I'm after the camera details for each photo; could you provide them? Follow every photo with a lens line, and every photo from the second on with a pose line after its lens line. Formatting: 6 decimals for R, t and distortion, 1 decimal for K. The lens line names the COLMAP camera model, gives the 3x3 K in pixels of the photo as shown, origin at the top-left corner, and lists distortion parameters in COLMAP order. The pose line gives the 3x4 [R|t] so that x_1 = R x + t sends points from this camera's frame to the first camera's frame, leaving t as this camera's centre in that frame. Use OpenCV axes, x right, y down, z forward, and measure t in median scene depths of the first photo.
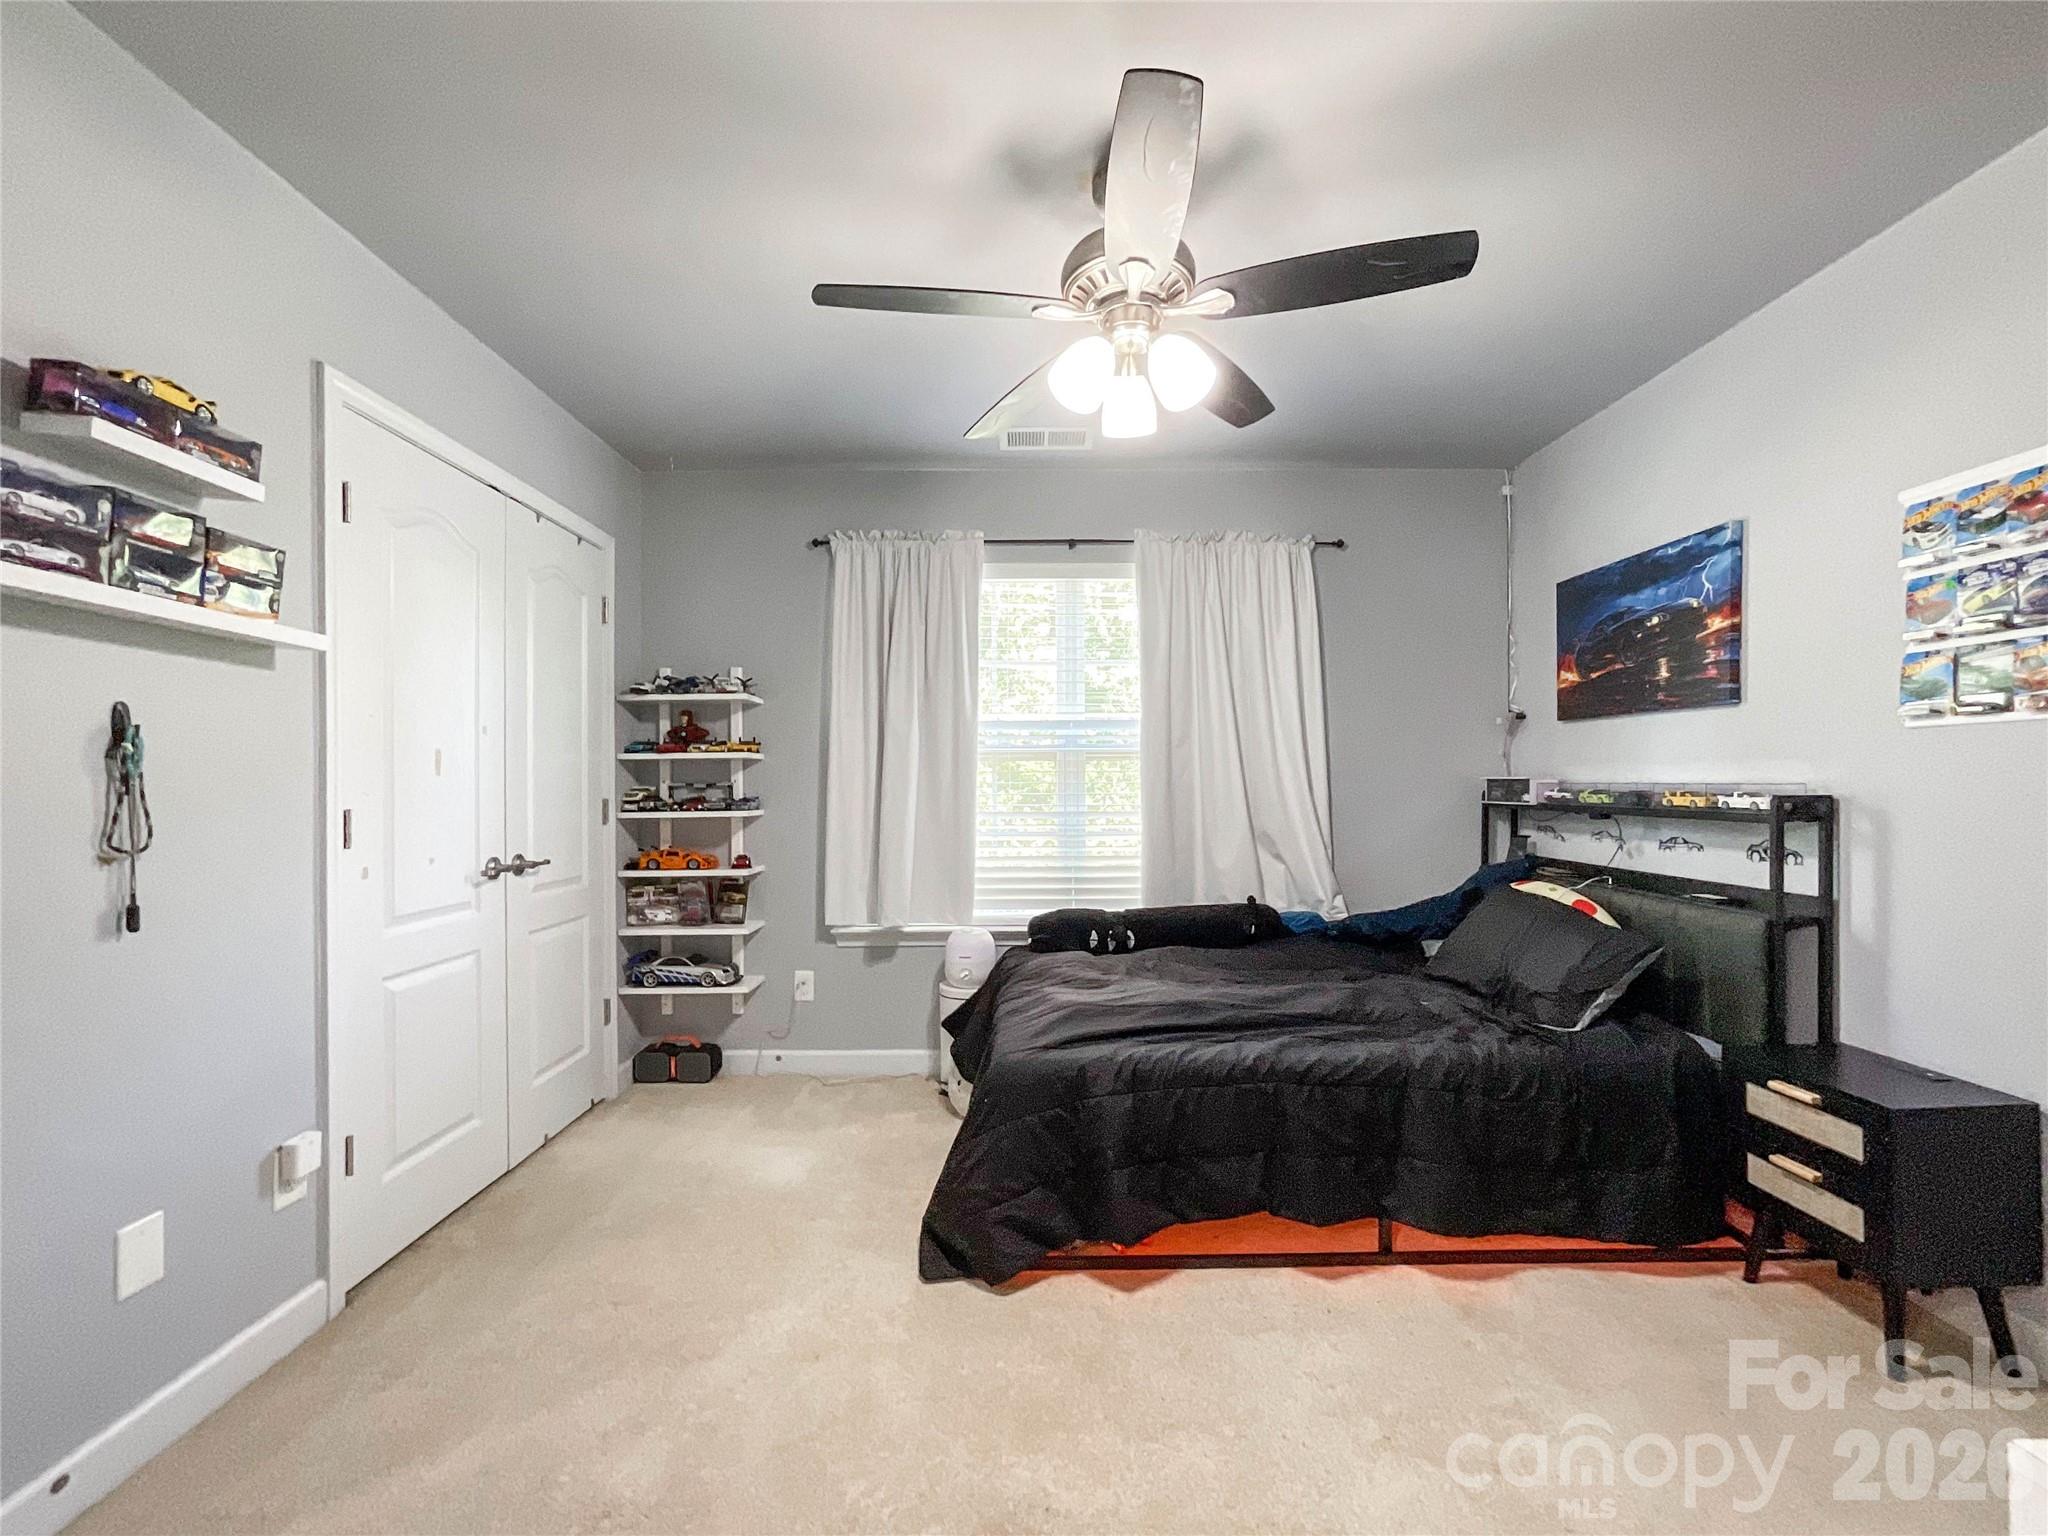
lens RADIAL K [[854.9, 0, 1030.4], [0, 854.9, 744.2], [0, 0, 1]] dist [-0.016379, 0.000641]
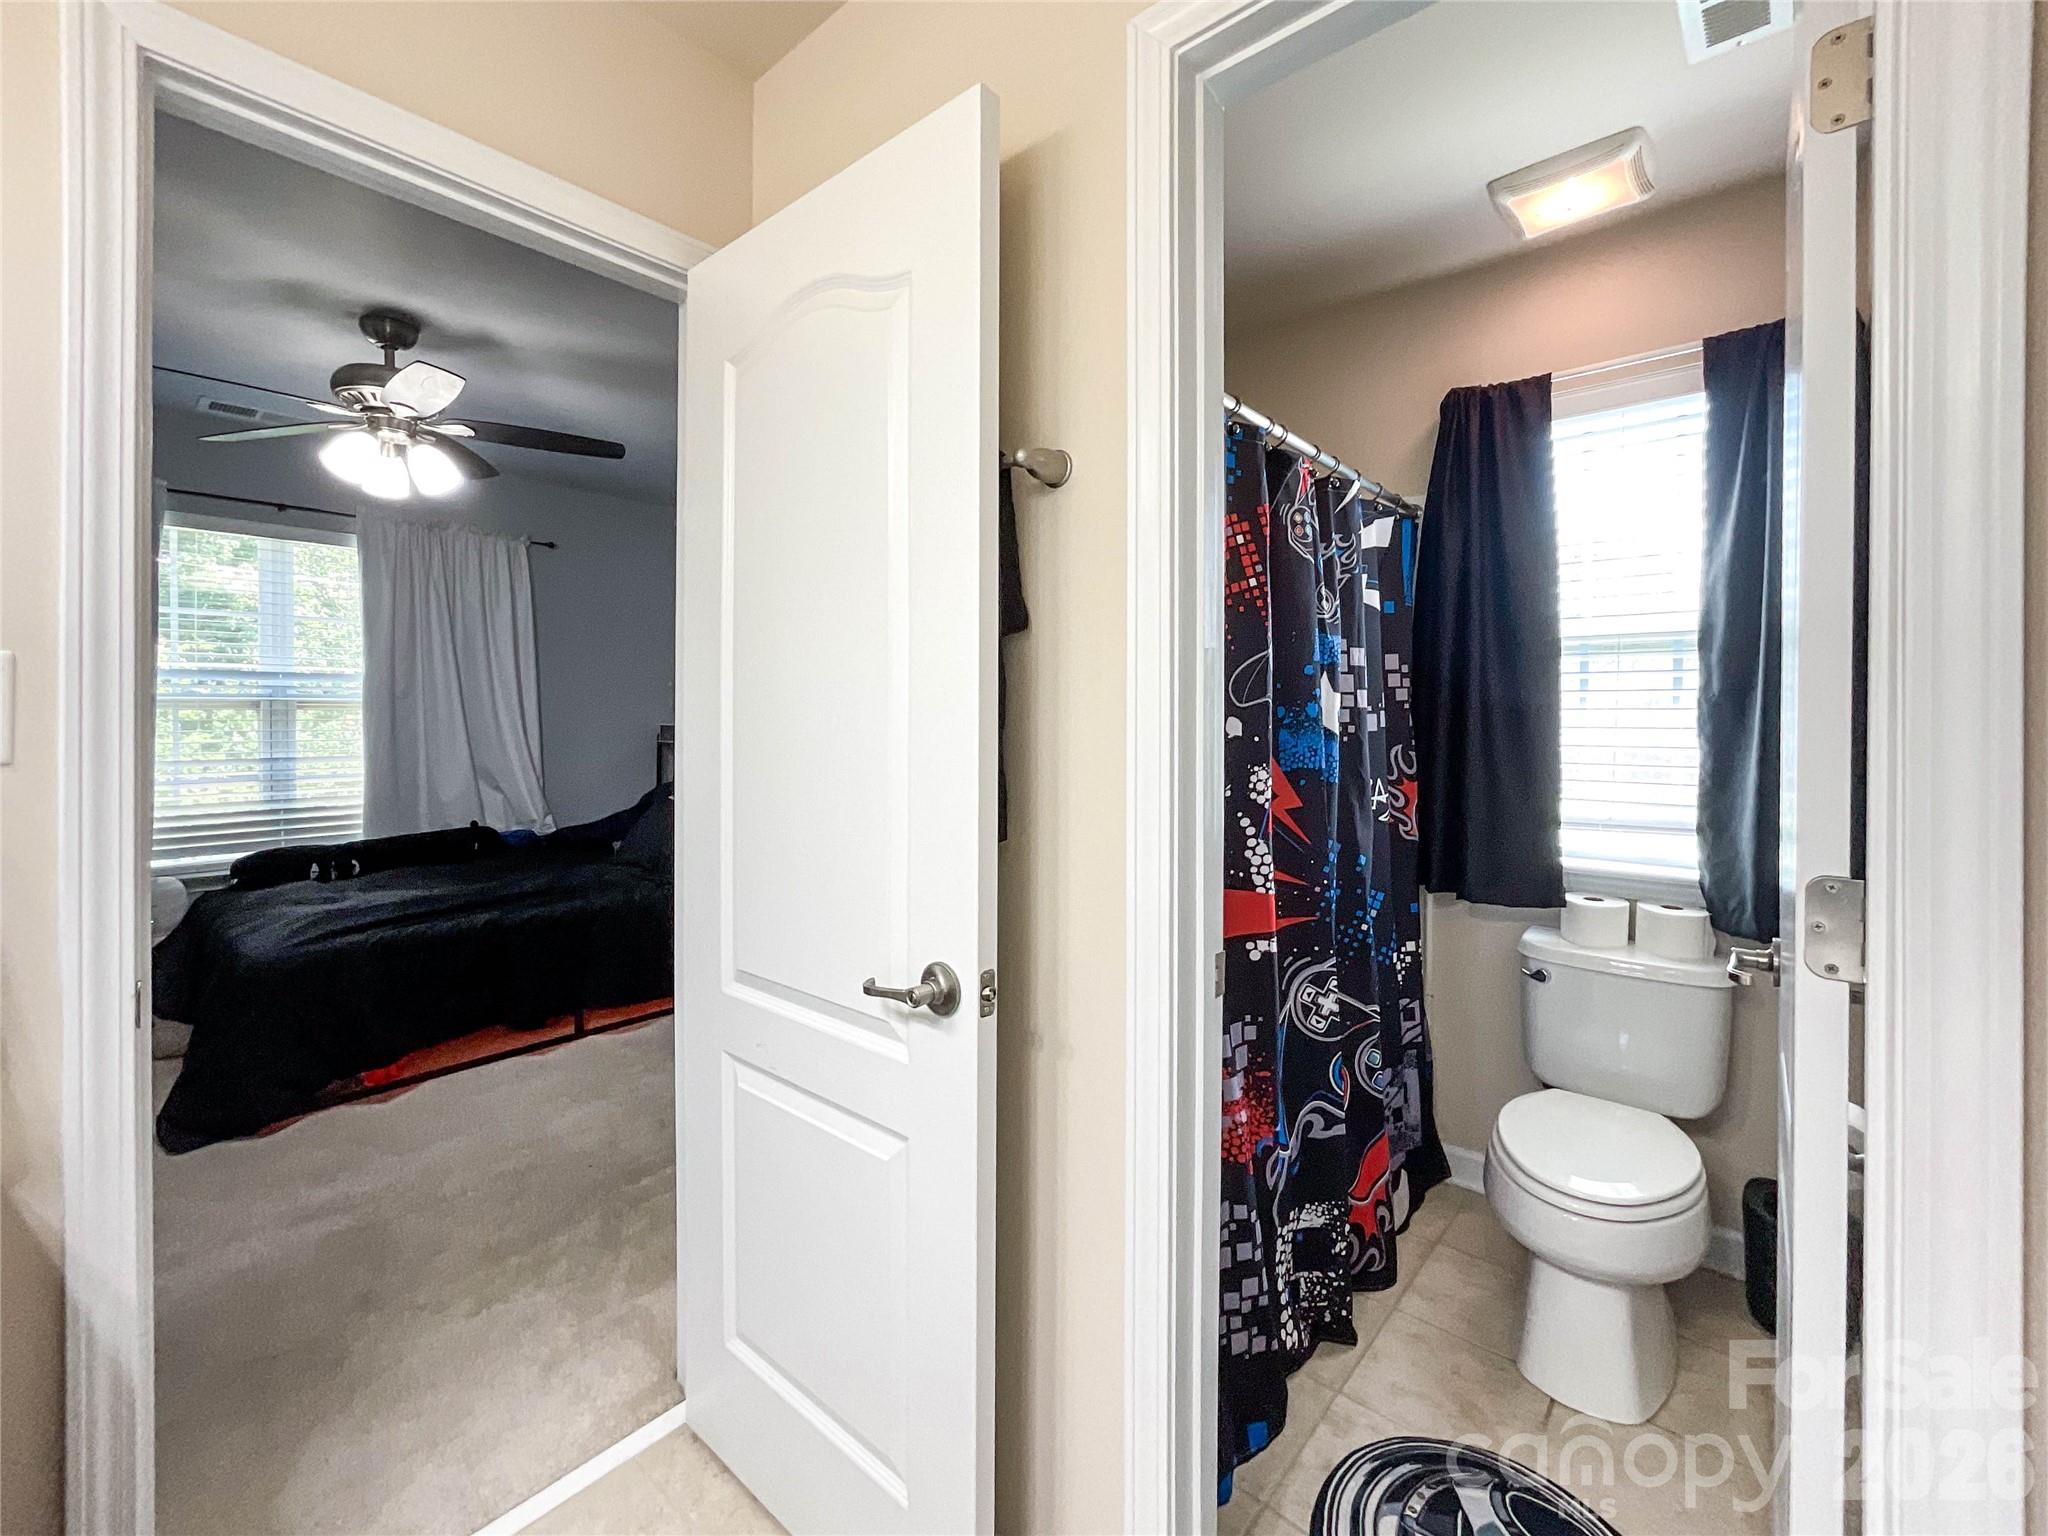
lens RADIAL K [[854.9, 0, 1030.4], [0, 854.9, 744.2], [0, 0, 1]] dist [-0.016379, 0.000641]
pose [[0.658168, -0.022330, 0.752540, -0.137670], [-0.040312, 0.997081, 0.064842, -0.047525], [-0.751791, -0.073013, 0.655347, -0.420649]]
